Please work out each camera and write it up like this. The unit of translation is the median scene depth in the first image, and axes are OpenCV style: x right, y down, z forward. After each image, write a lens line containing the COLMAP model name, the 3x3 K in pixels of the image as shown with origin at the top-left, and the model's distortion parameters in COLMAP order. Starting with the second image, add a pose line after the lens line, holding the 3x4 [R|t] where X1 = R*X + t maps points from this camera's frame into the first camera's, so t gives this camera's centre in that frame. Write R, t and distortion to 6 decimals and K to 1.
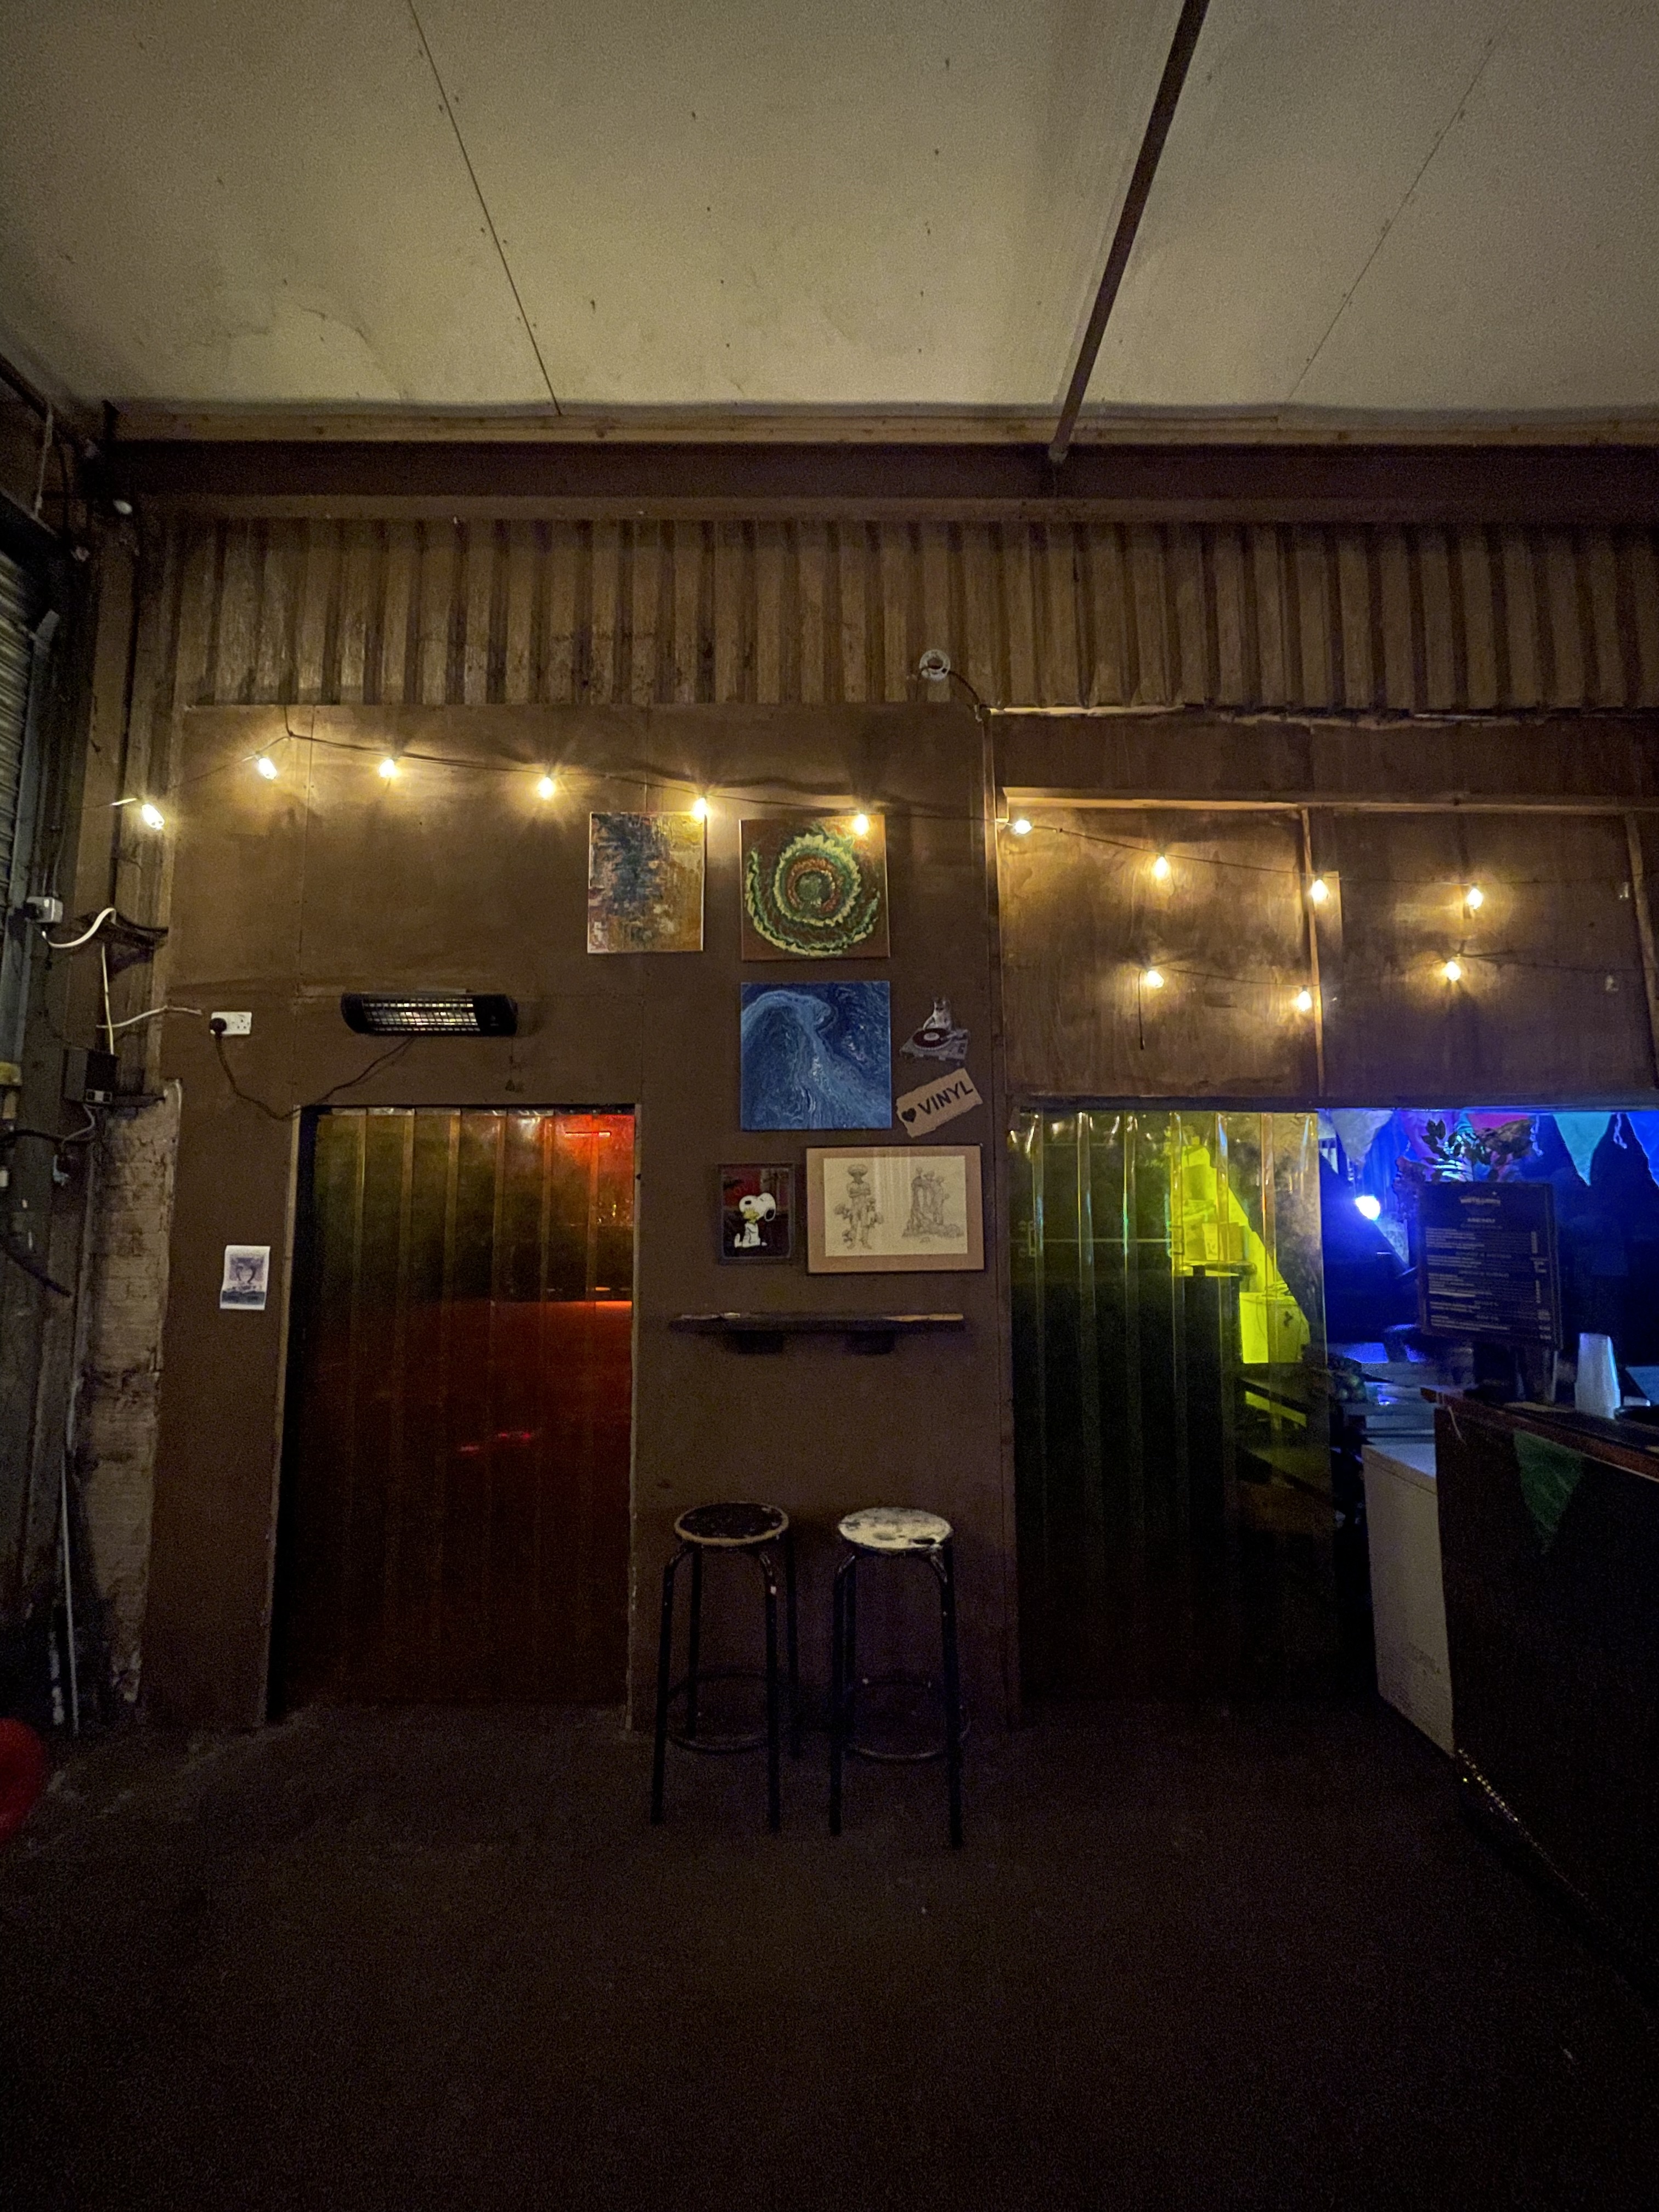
lens RADIAL K [[888.9, 0, 829.5], [0, 888.9, 1106.0], [0, 0, 1]] dist [-0.000718, 0.000026]
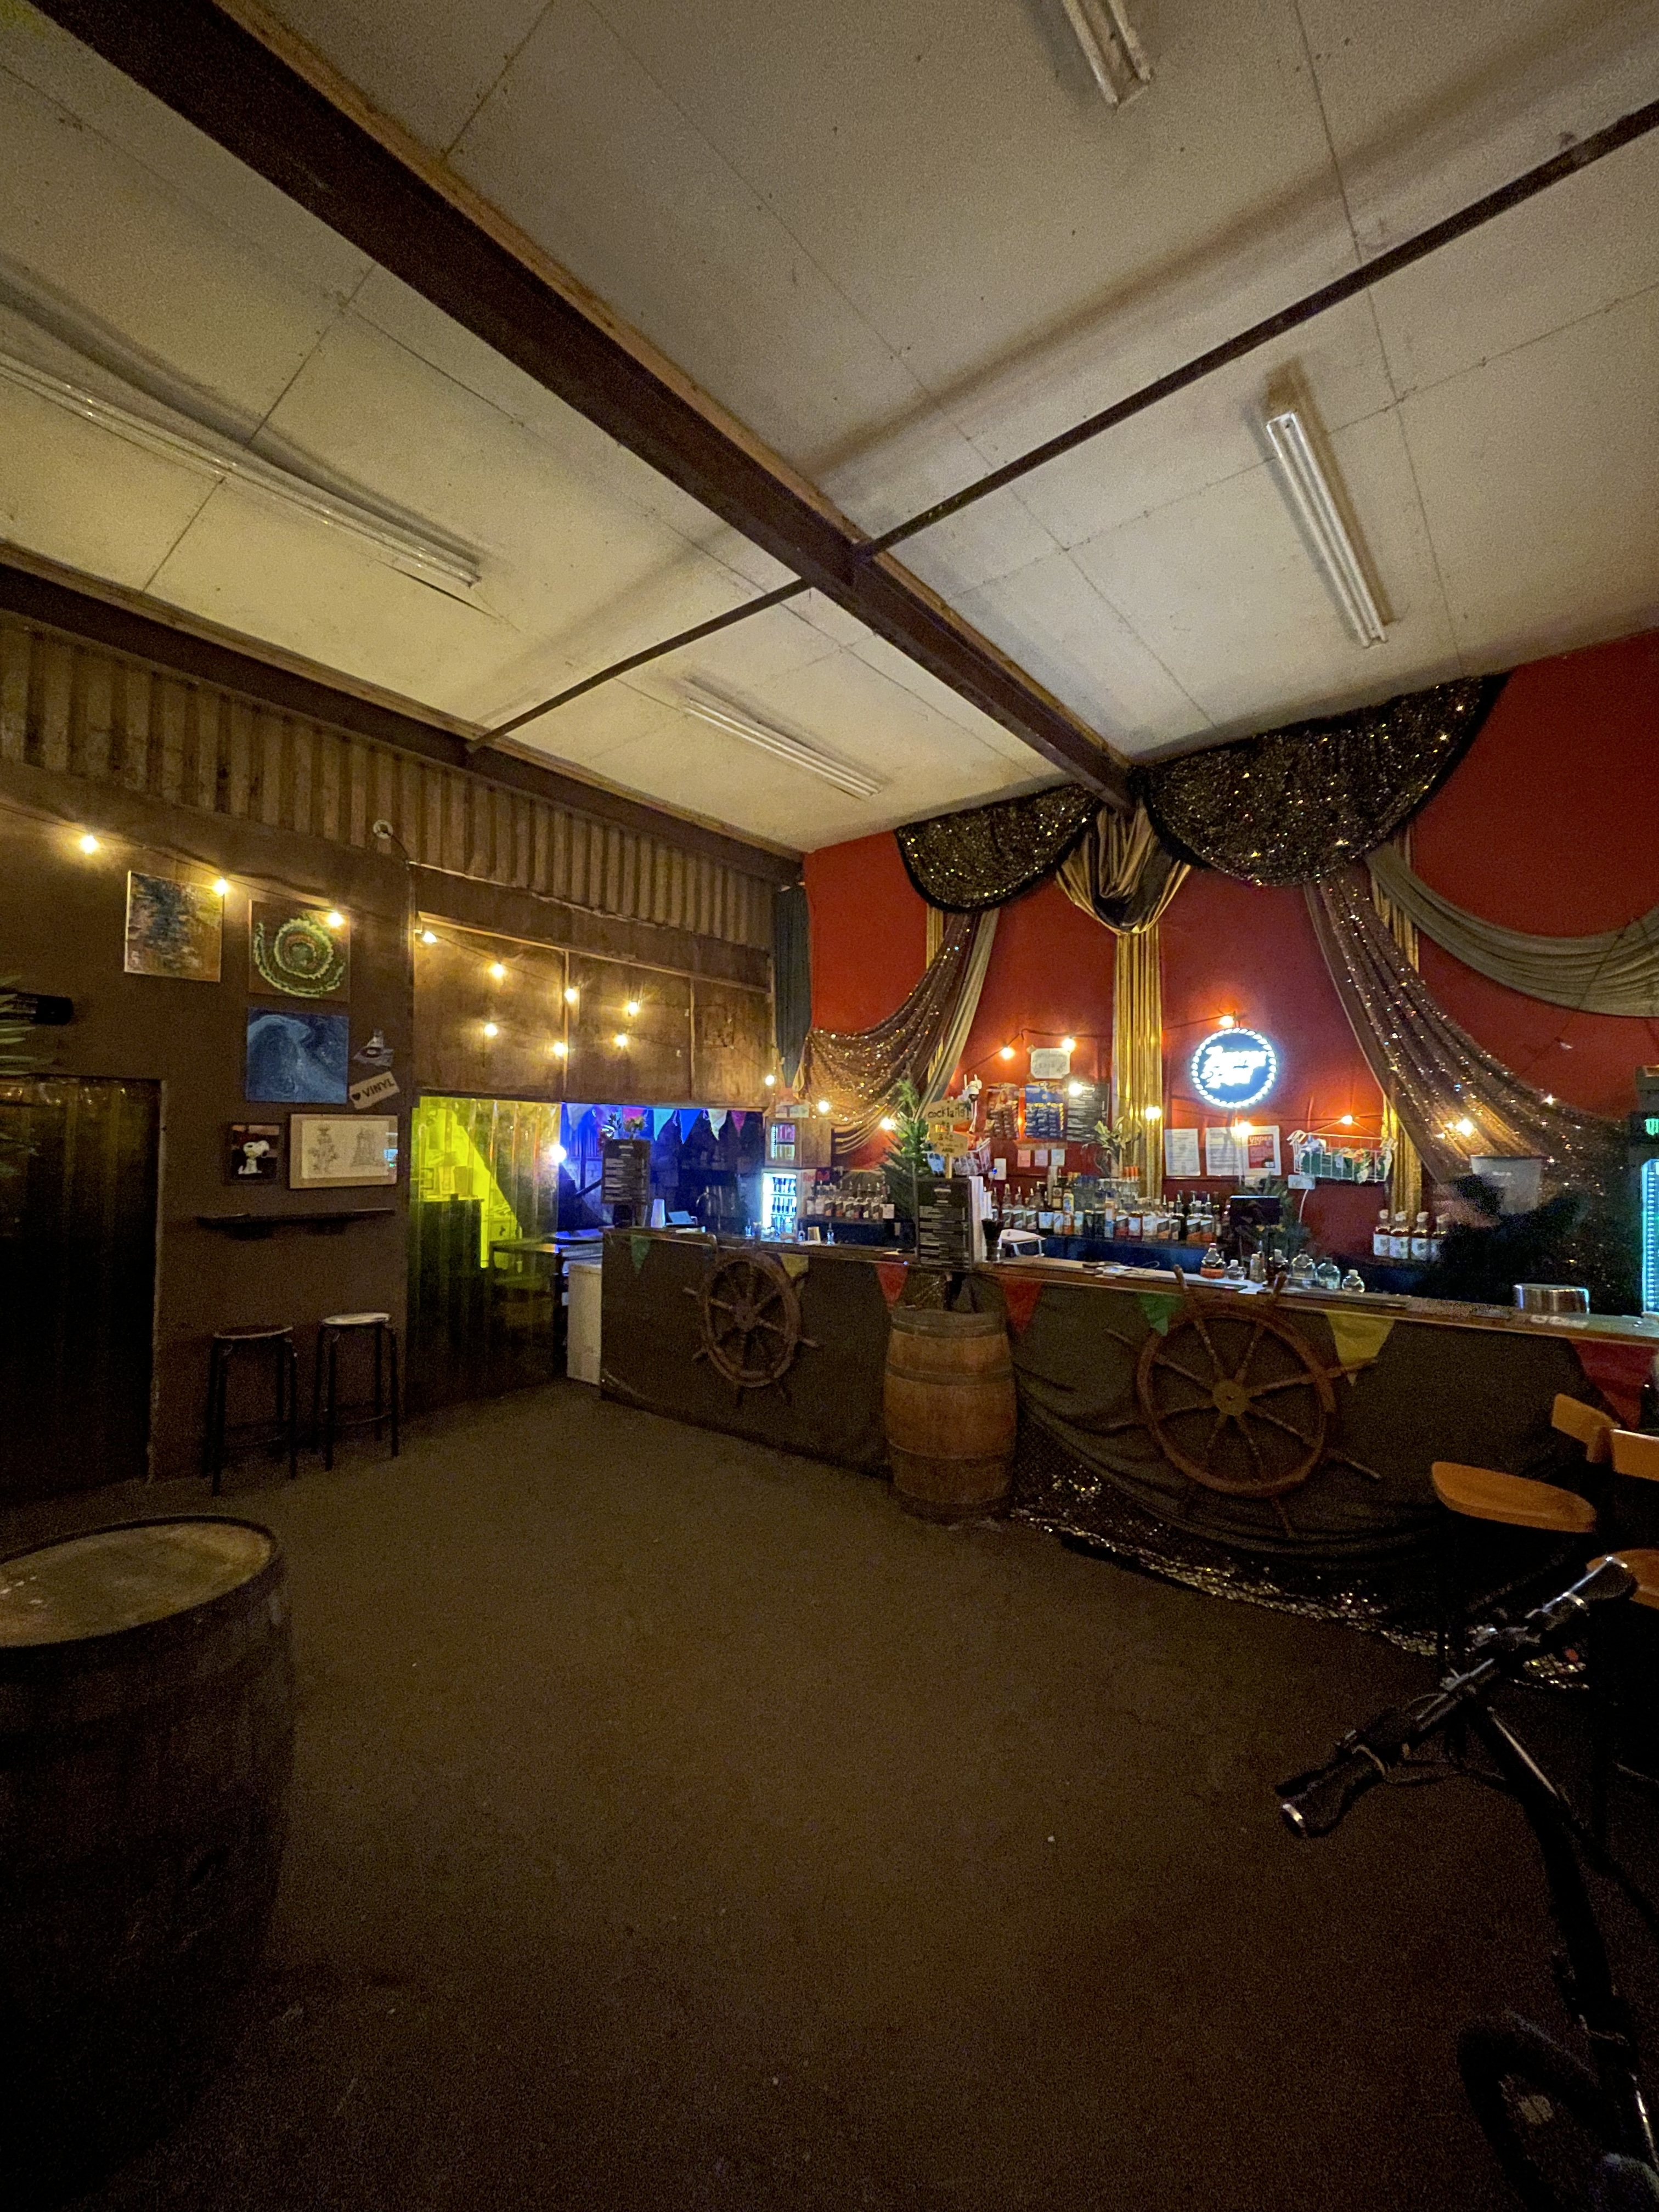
lens RADIAL K [[888.9, 0, 829.5], [0, 888.9, 1106.0], [0, 0, 1]] dist [-0.000718, 0.000026]
pose [[0.643792, 0.041143, 0.764094, -0.613240], [-0.081718, 0.996540, 0.015192, -0.070074], [-0.760825, -0.072221, 0.644926, -0.781079]]
